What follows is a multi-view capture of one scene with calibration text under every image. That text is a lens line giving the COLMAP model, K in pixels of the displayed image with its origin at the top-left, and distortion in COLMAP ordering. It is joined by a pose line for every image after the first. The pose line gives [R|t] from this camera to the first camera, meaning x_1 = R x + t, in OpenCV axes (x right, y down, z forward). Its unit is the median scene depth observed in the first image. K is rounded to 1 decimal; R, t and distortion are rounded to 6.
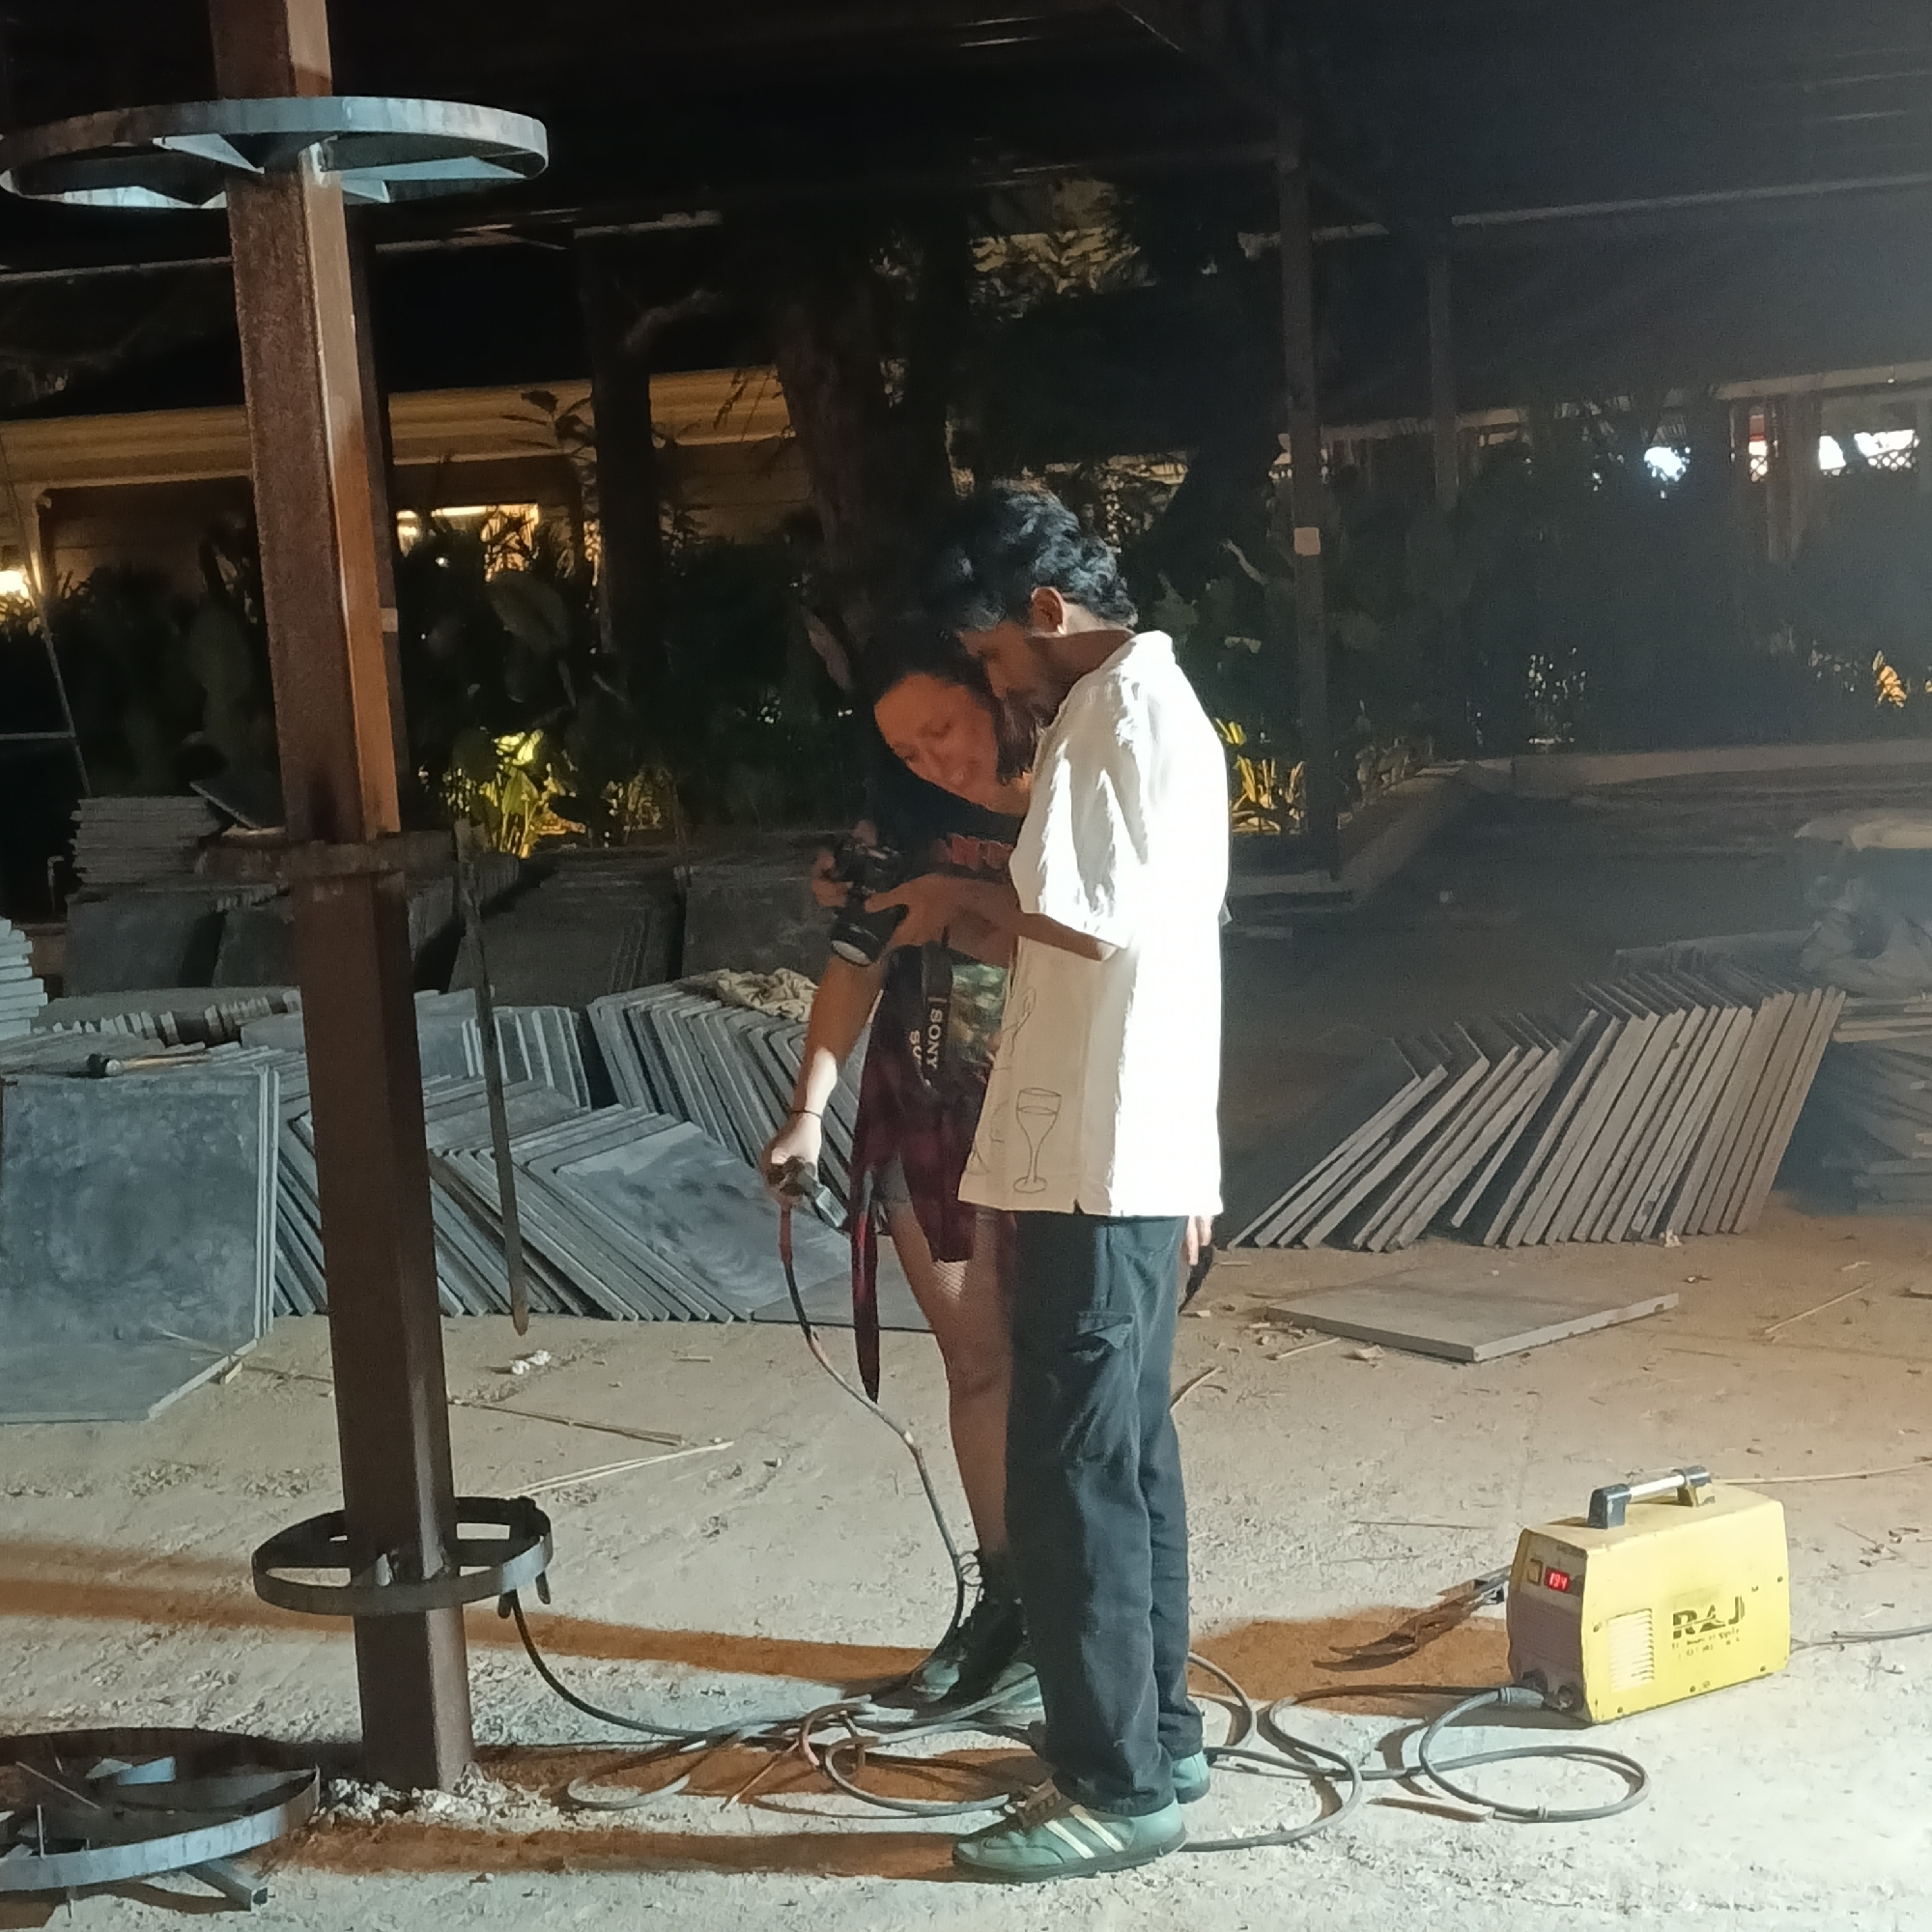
lens RADIAL K [[3175.0, 0, 963.9], [0, 3175.0, 957.7], [0, 0, 1]] dist [0.001605, 0.000000]
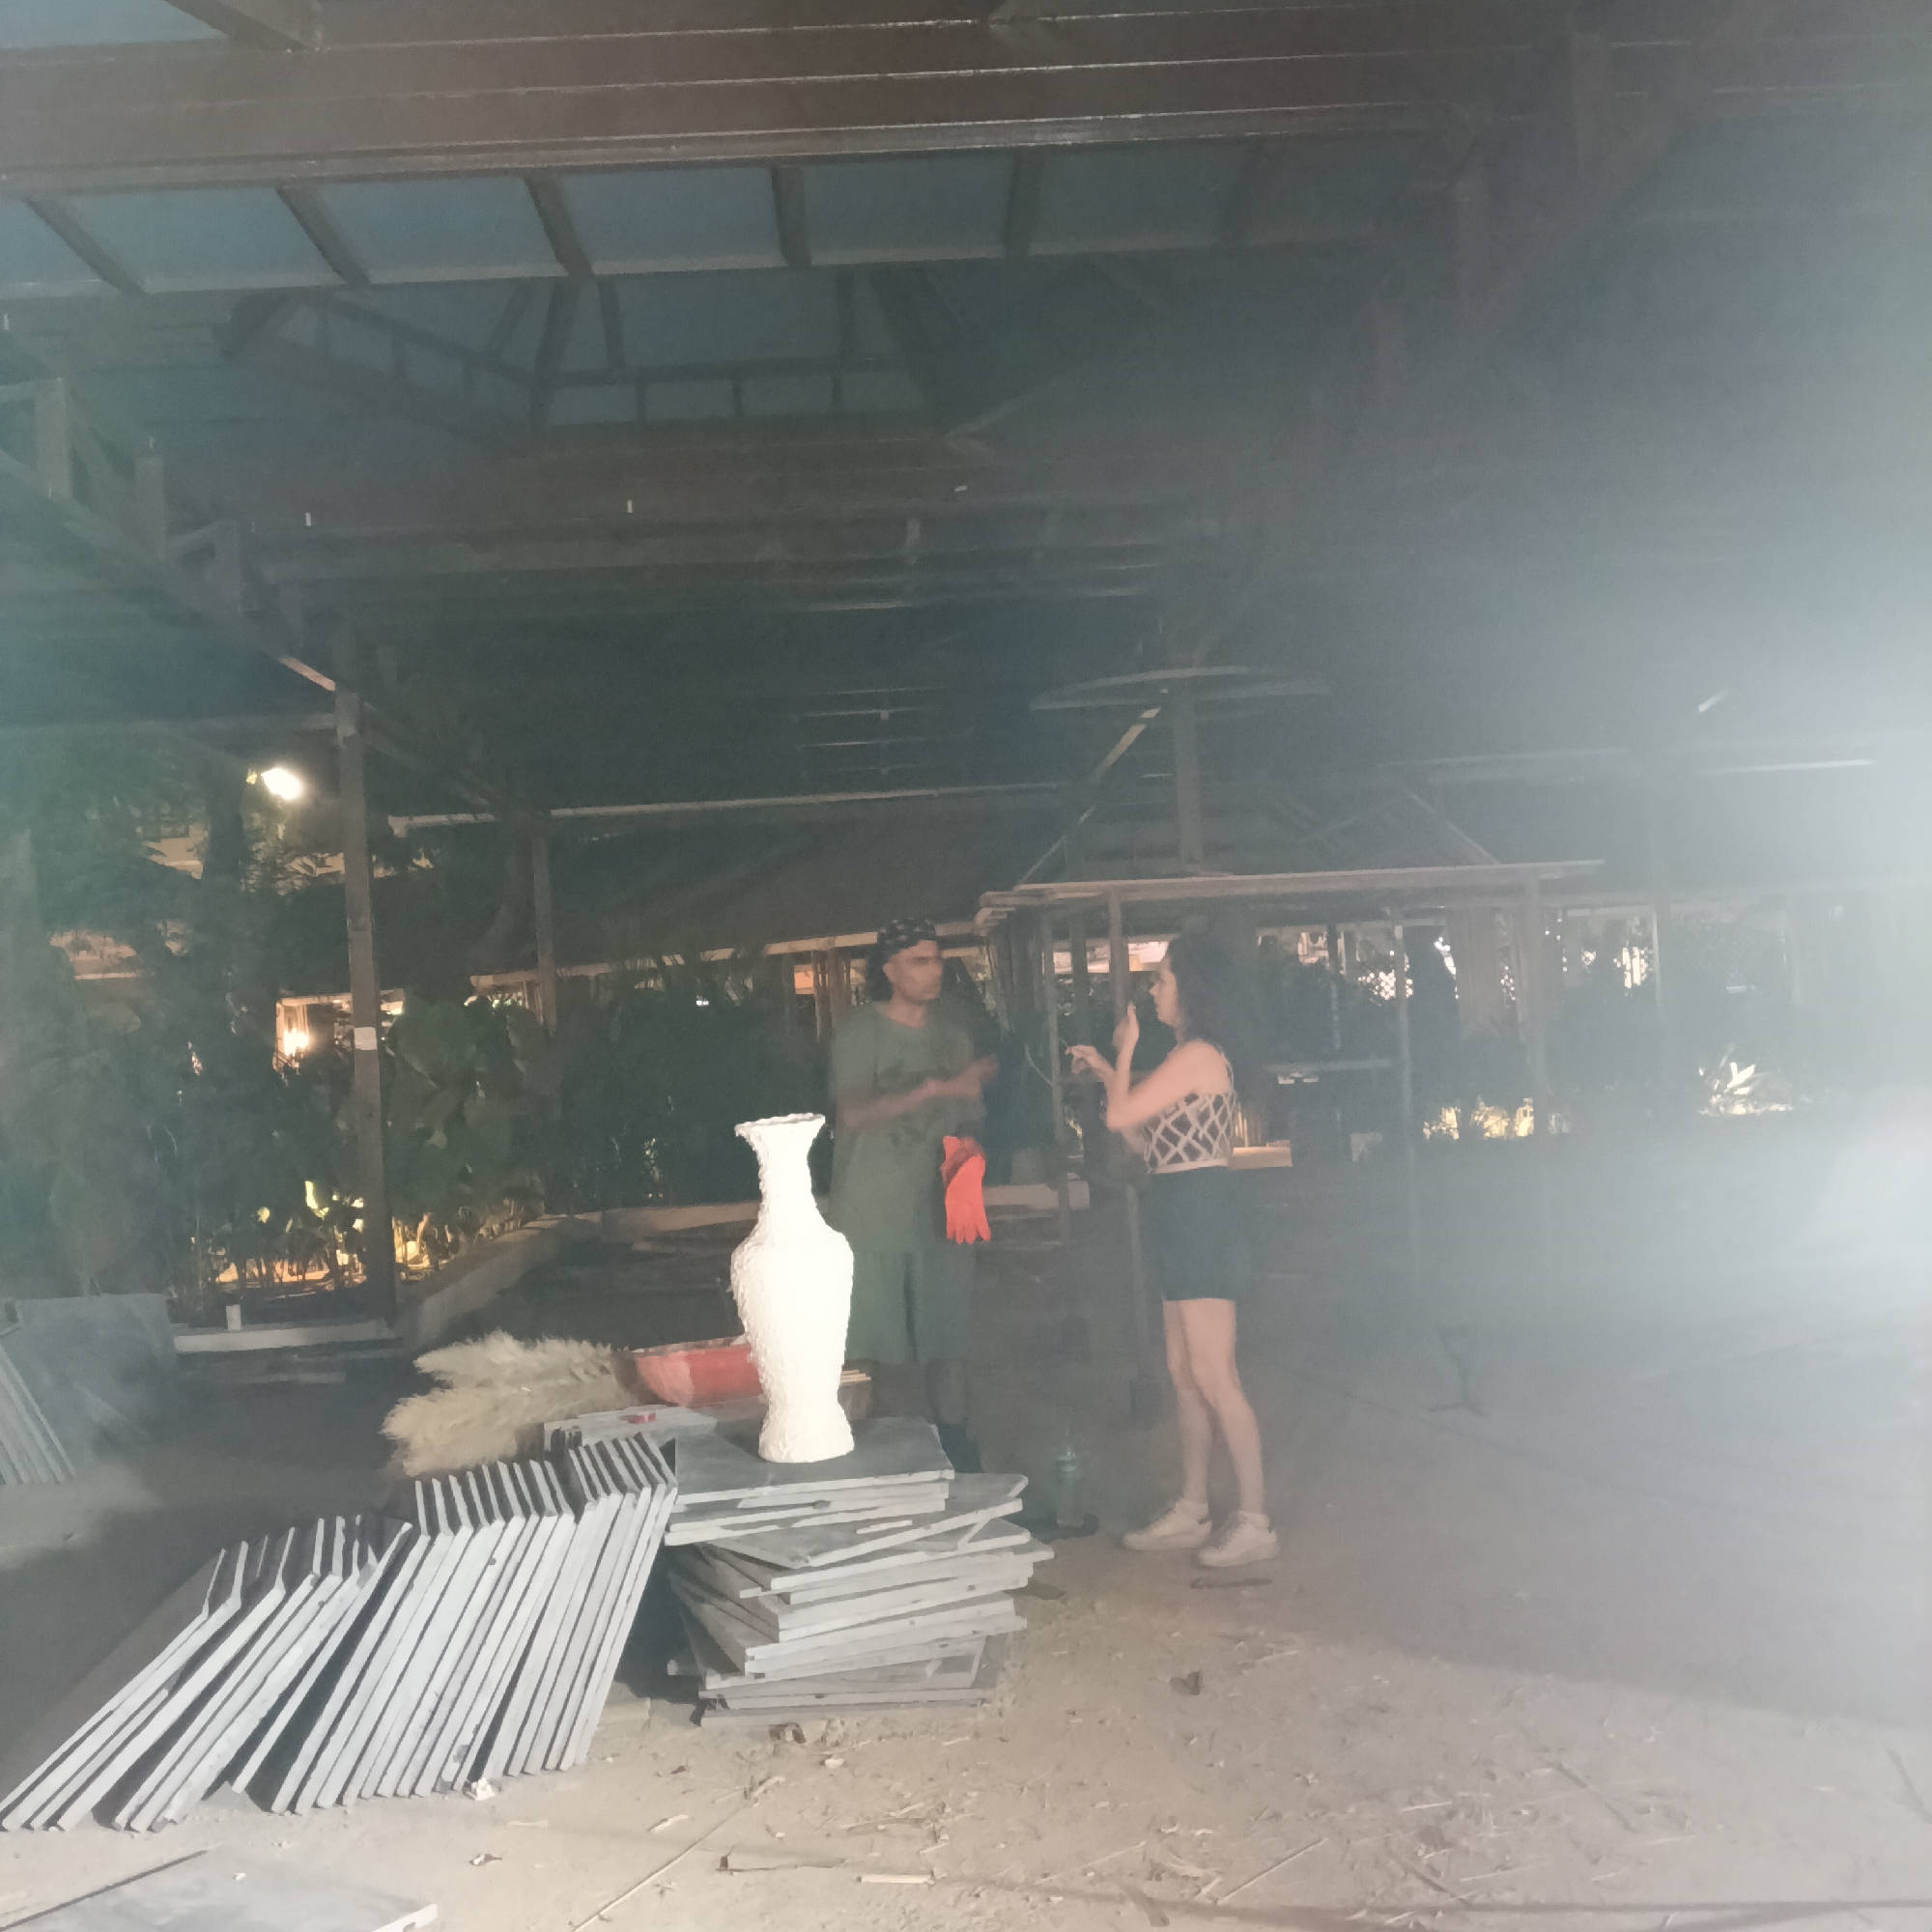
lens RADIAL K [[2266.6, 0, 970.0], [0, 2266.6, 970.4], [0, 0, 1]] dist [-0.013438, 0.000000]
pose [[0.951069, 0.010526, 0.308799, 0.152411], [0.041111, 0.986222, -0.160235, -0.029303], [-0.306231, 0.165090, 0.937533, 0.326318]]
